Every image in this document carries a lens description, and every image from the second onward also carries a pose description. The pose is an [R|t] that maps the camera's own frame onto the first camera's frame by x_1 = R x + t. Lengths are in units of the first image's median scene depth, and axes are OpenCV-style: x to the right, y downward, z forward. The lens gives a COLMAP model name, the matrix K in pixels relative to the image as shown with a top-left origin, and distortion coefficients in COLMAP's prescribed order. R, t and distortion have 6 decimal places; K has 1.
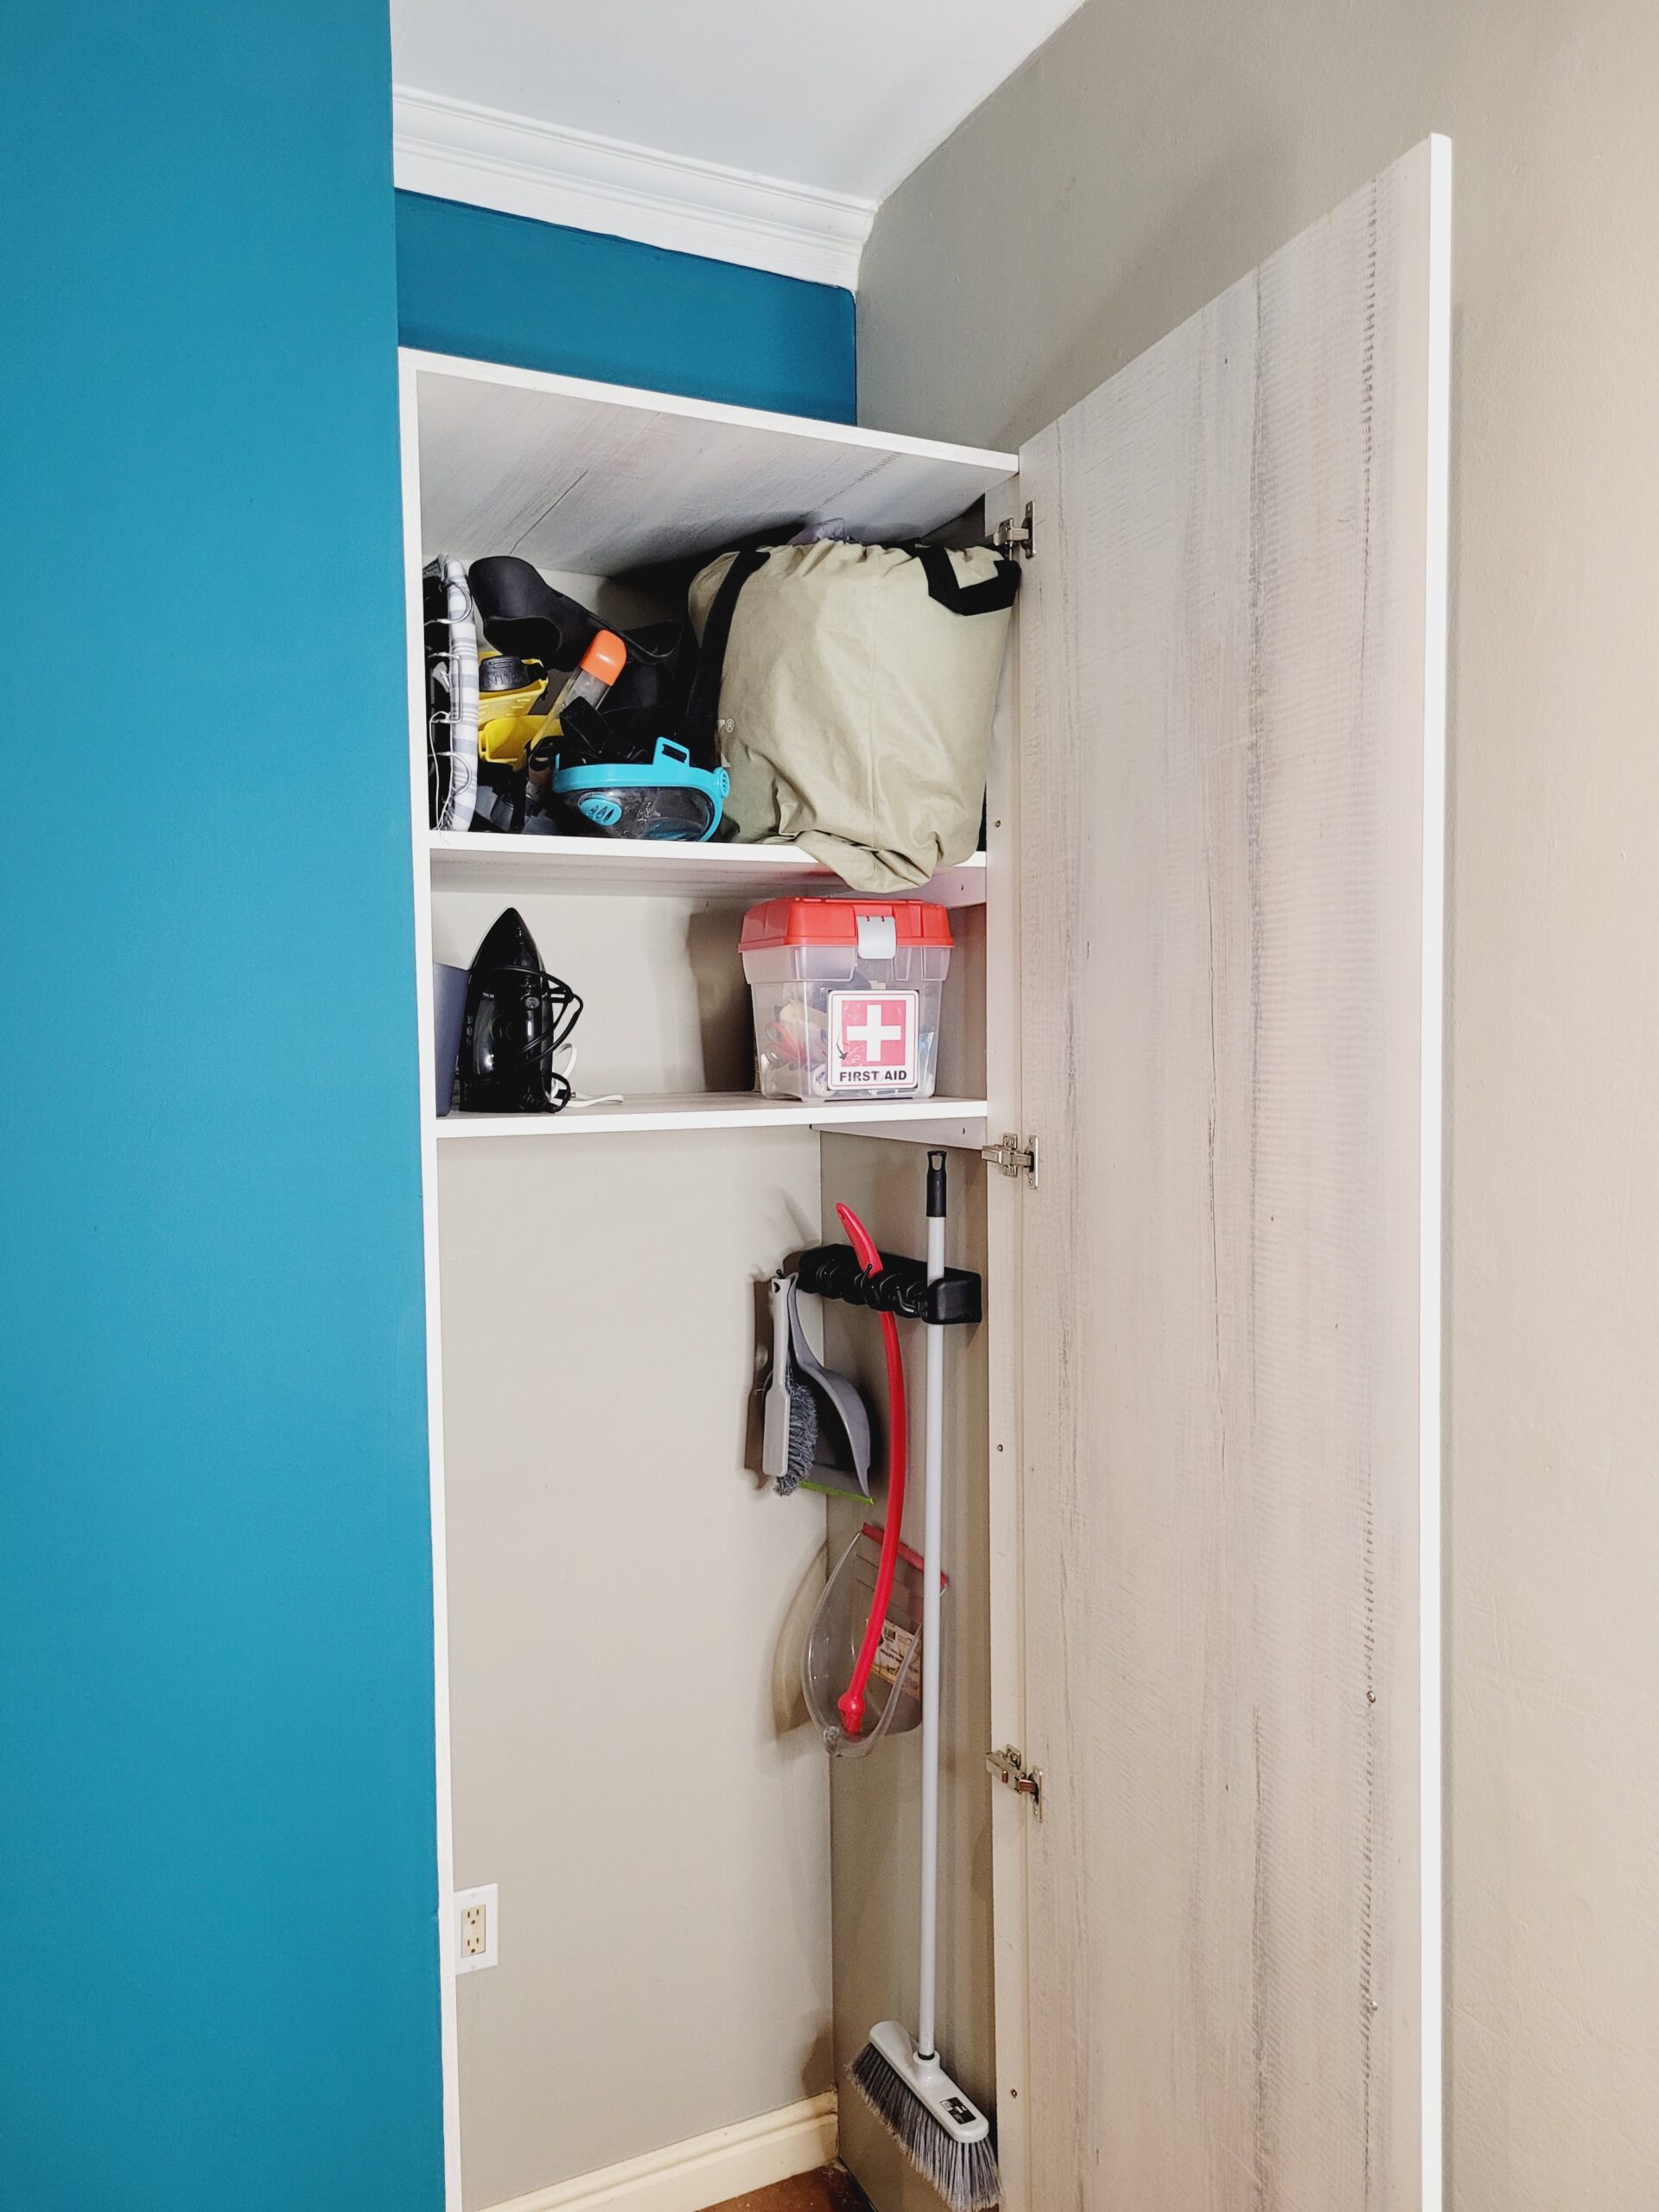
lens RADIAL K [[1663.3, 0, 864.7], [0, 1663.3, 1116.7], [0, 0, 1]] dist [0.032432, -0.023755]
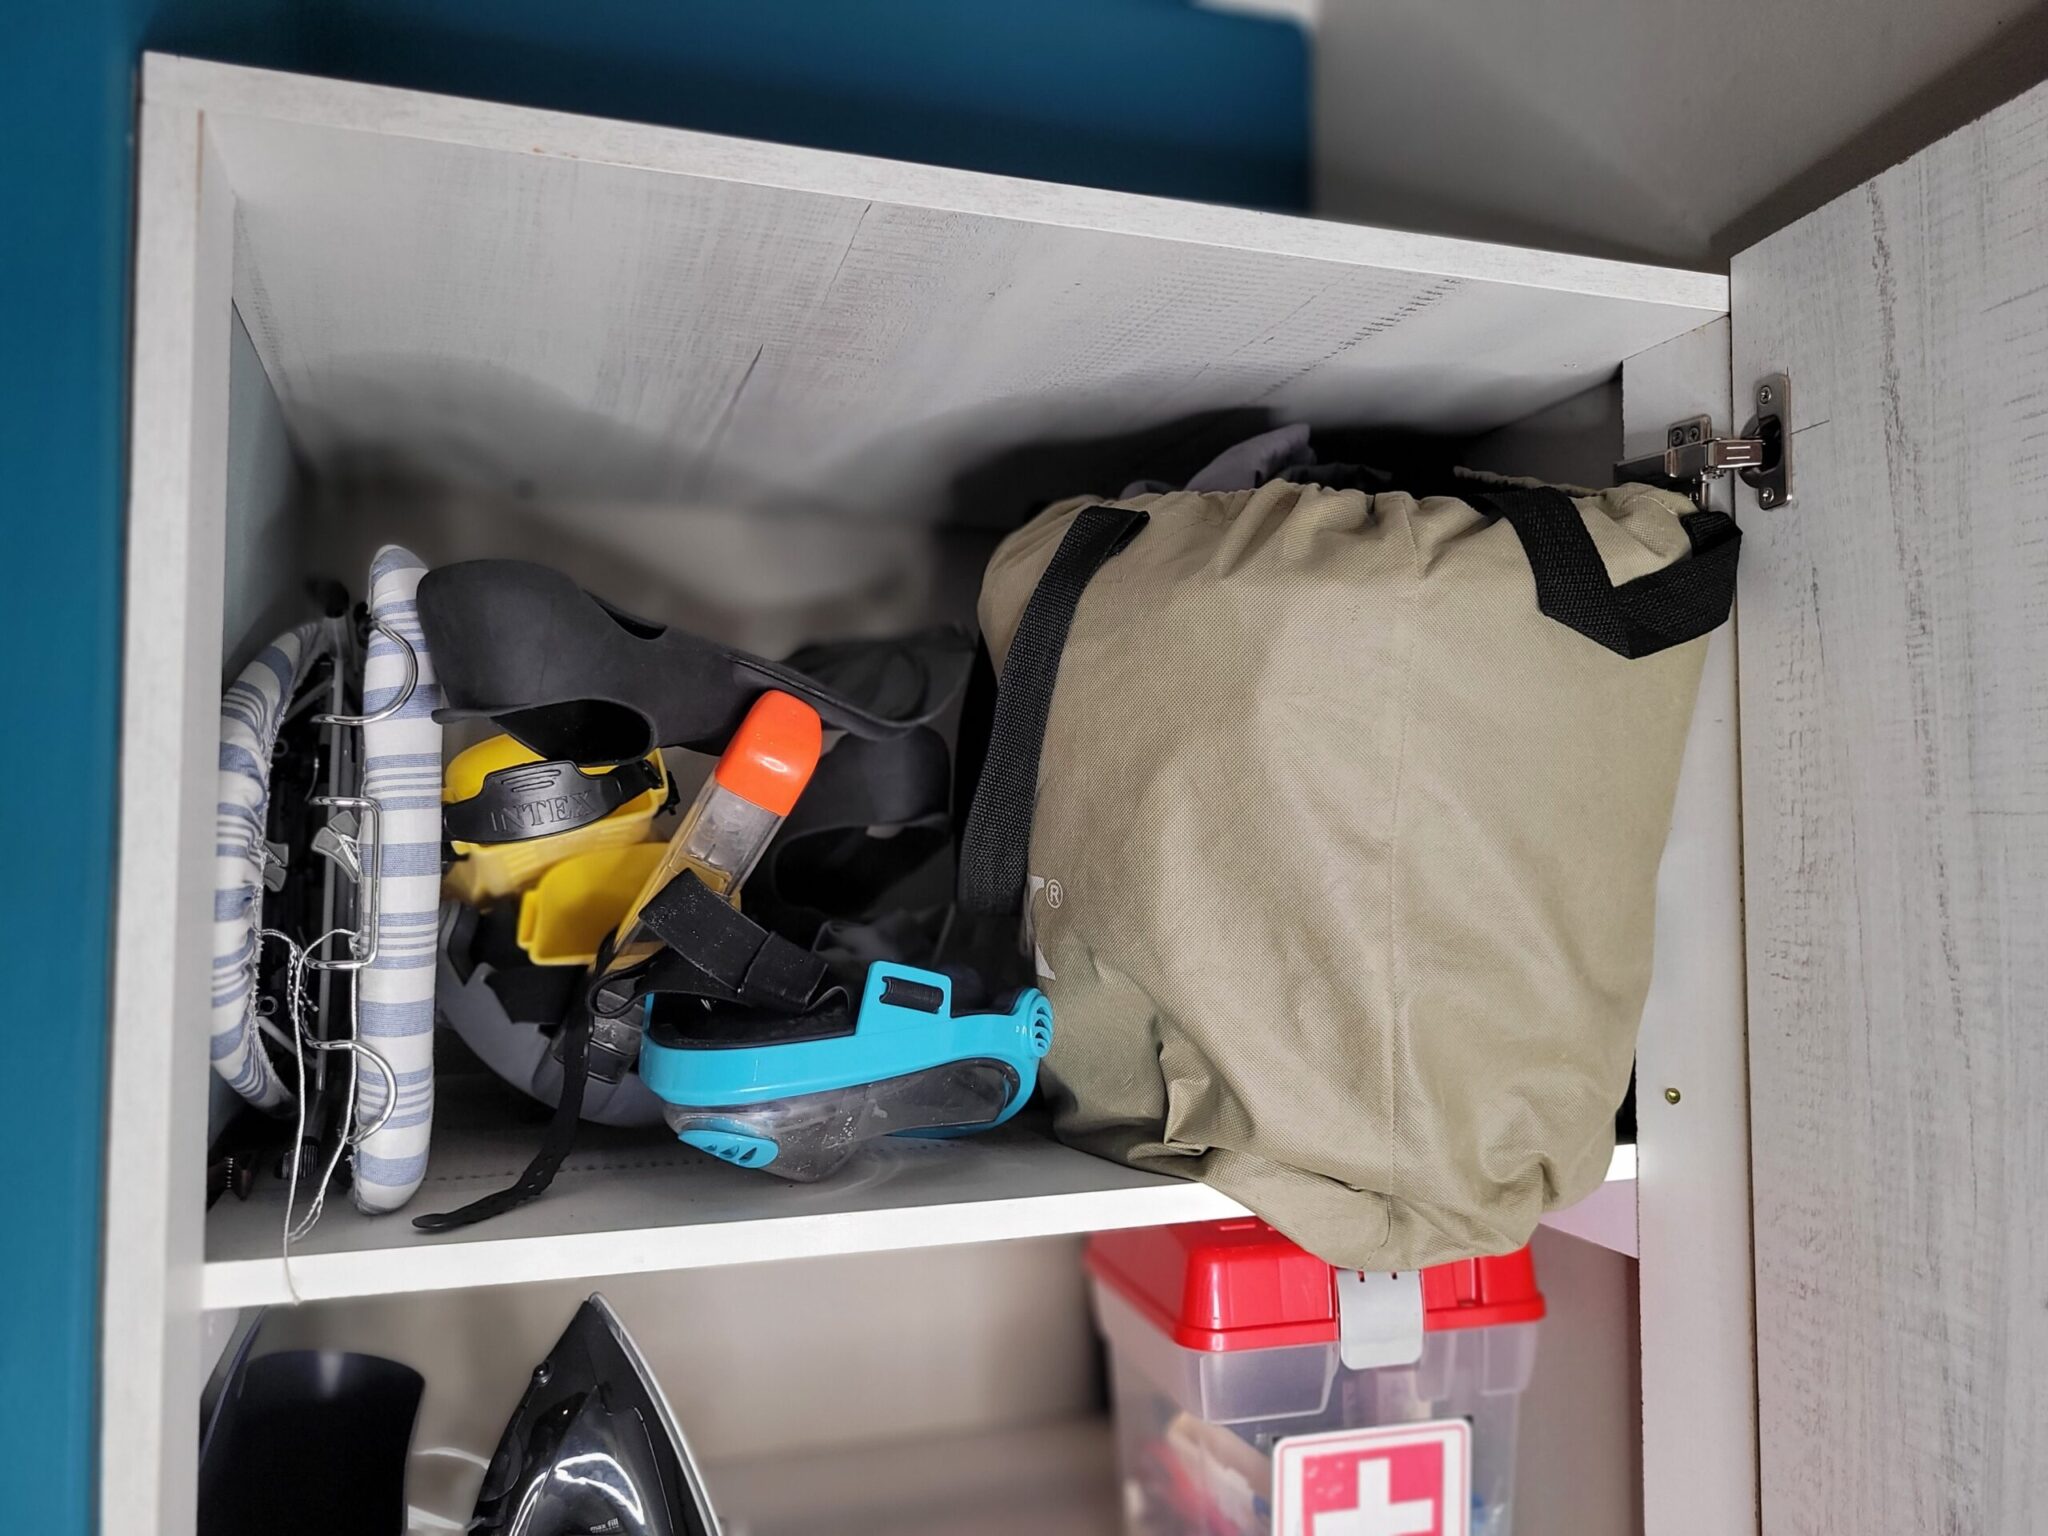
lens RADIAL K [[1539.9, 0, 1028.0], [0, 1539.9, 759.8], [0, 0, 1]] dist [0.032432, -0.023755]
pose [[0.988995, 0.003134, -0.147913, -0.028524], [-0.017761, 0.995060, -0.097670, -0.236586], [0.146876, 0.099222, 0.984166, 0.611529]]
